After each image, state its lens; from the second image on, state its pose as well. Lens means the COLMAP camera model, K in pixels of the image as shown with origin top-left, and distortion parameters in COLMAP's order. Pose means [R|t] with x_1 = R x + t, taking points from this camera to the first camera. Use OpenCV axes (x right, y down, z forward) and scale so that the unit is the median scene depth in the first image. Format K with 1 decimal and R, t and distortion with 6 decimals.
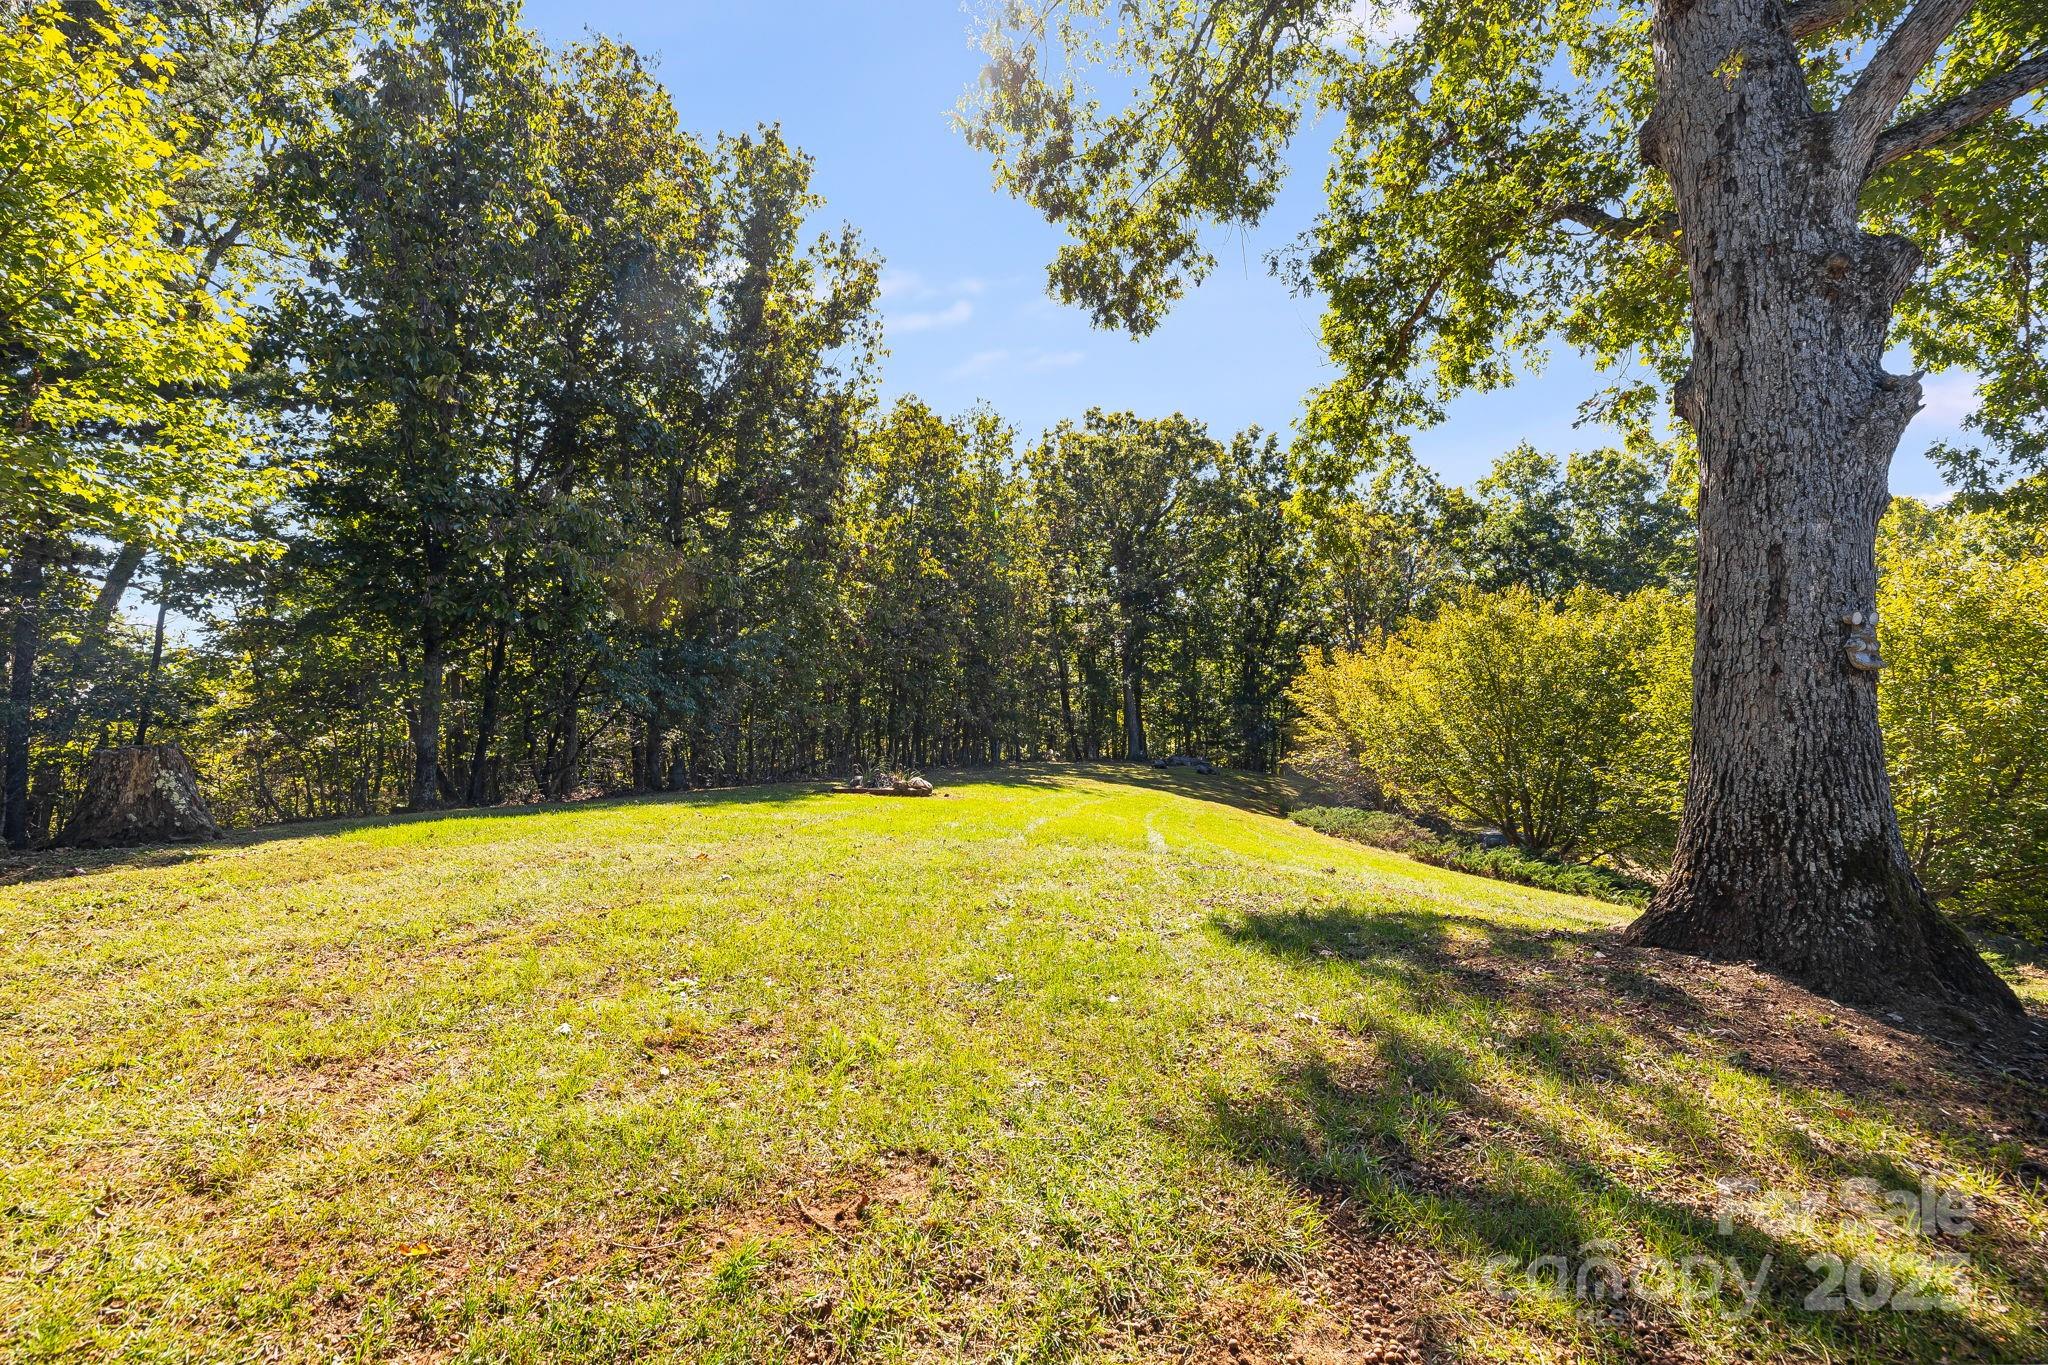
lens RADIAL K [[873.7, 0, 1024.0], [0, 873.7, 682.5], [0, 0, 1]] dist [-0.000056, -0.000063]
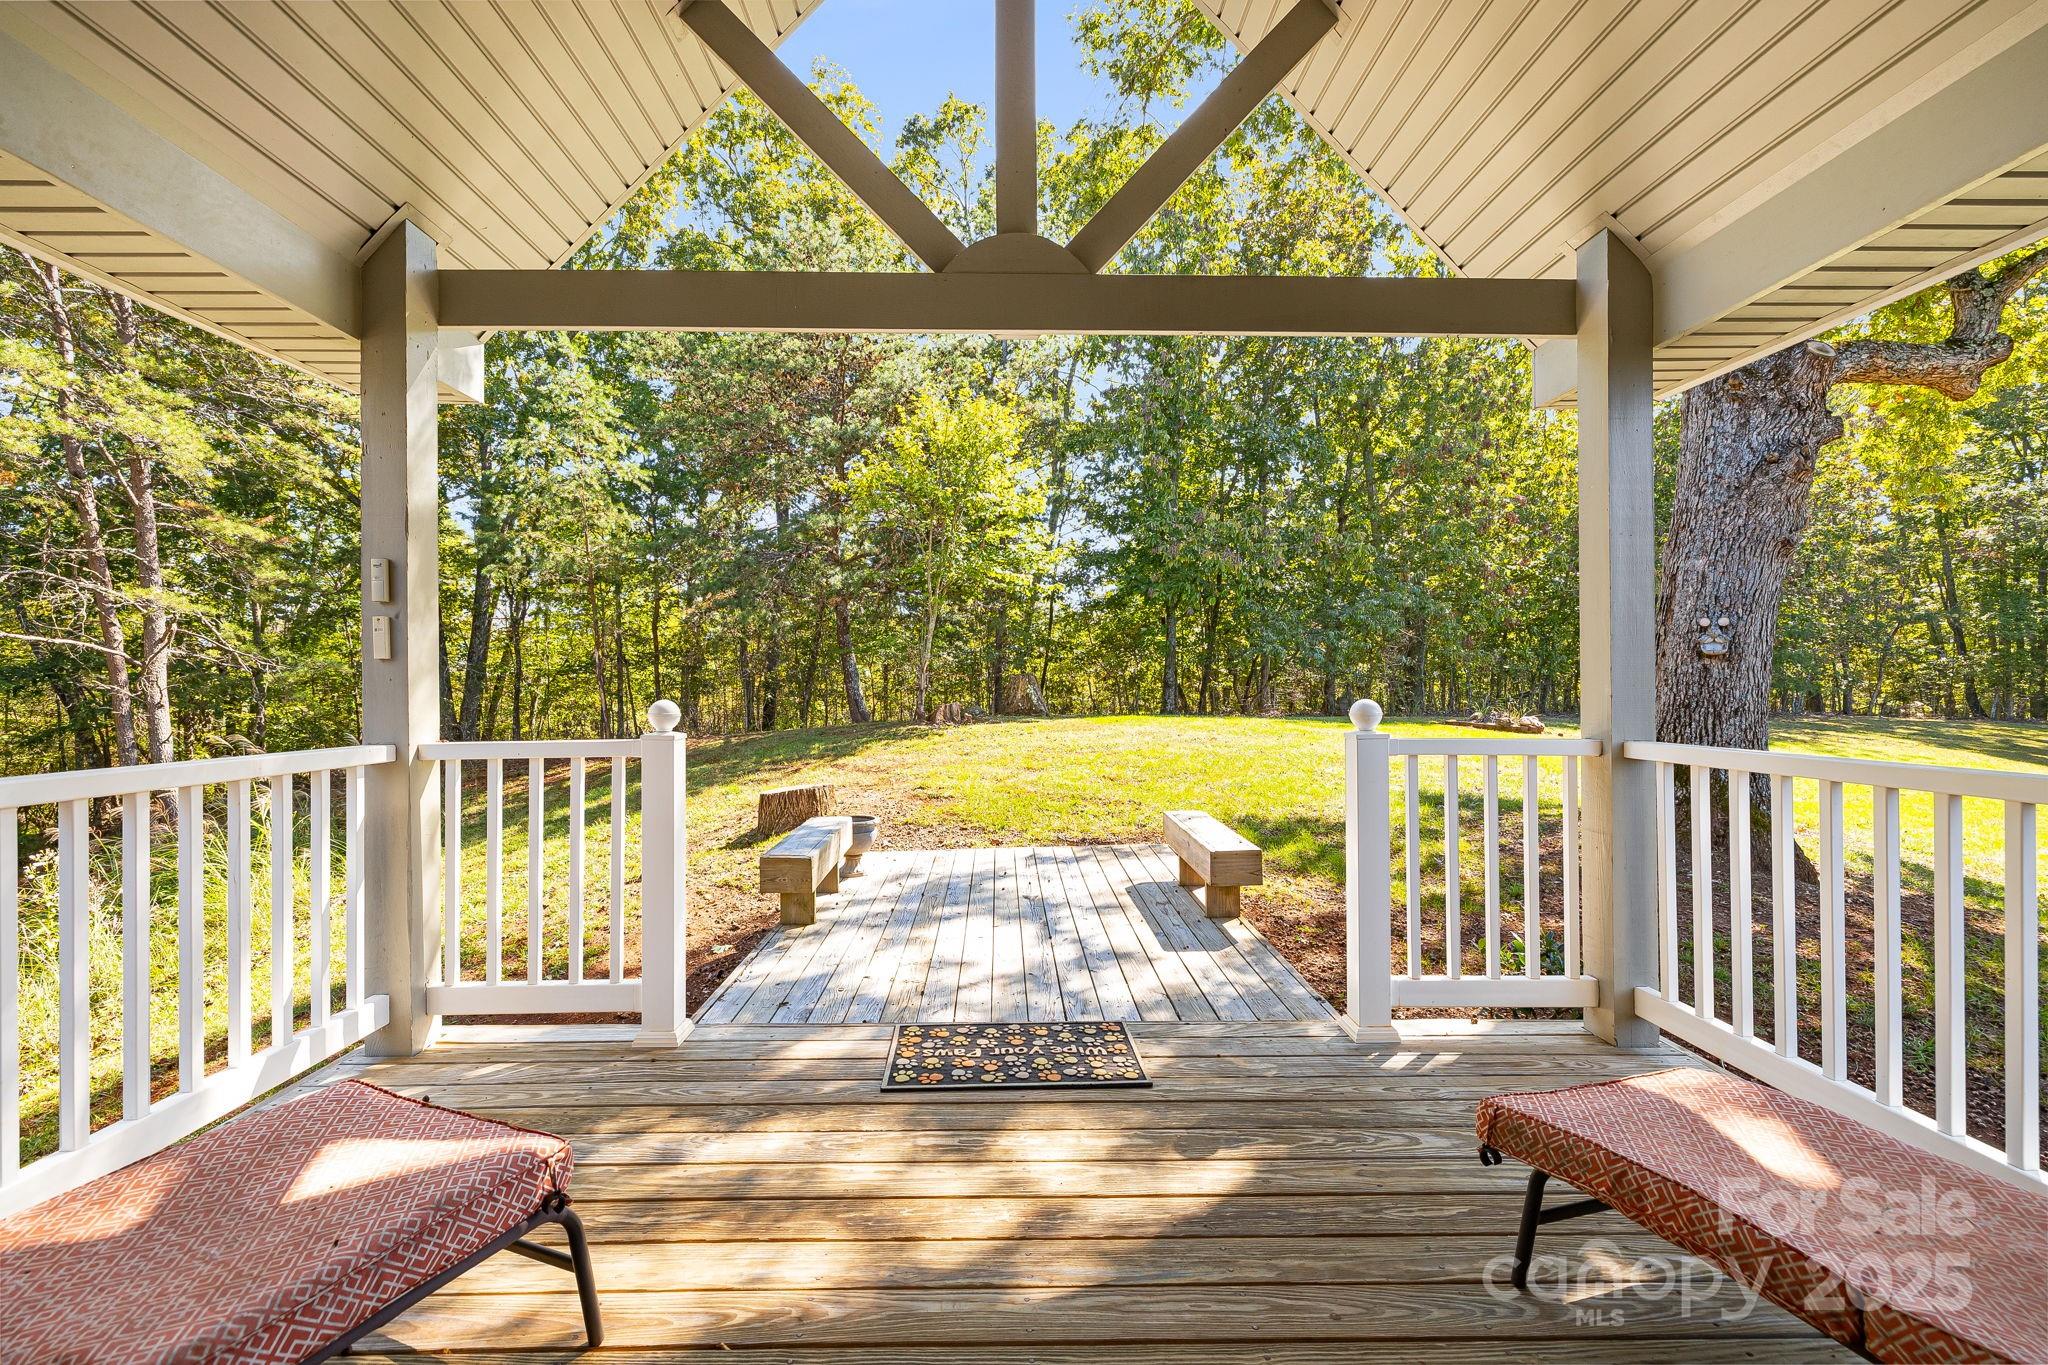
lens RADIAL K [[926.5, 0, 1024.0], [0, 926.5, 682.5], [0, 0, 1]] dist [-0.003554, 0.000329]
pose [[0.661231, 0.033518, -0.749434, 0.873338], [0.022817, 0.997641, 0.064750, -0.063506], [0.749836, -0.059915, 0.658906, -0.643039]]
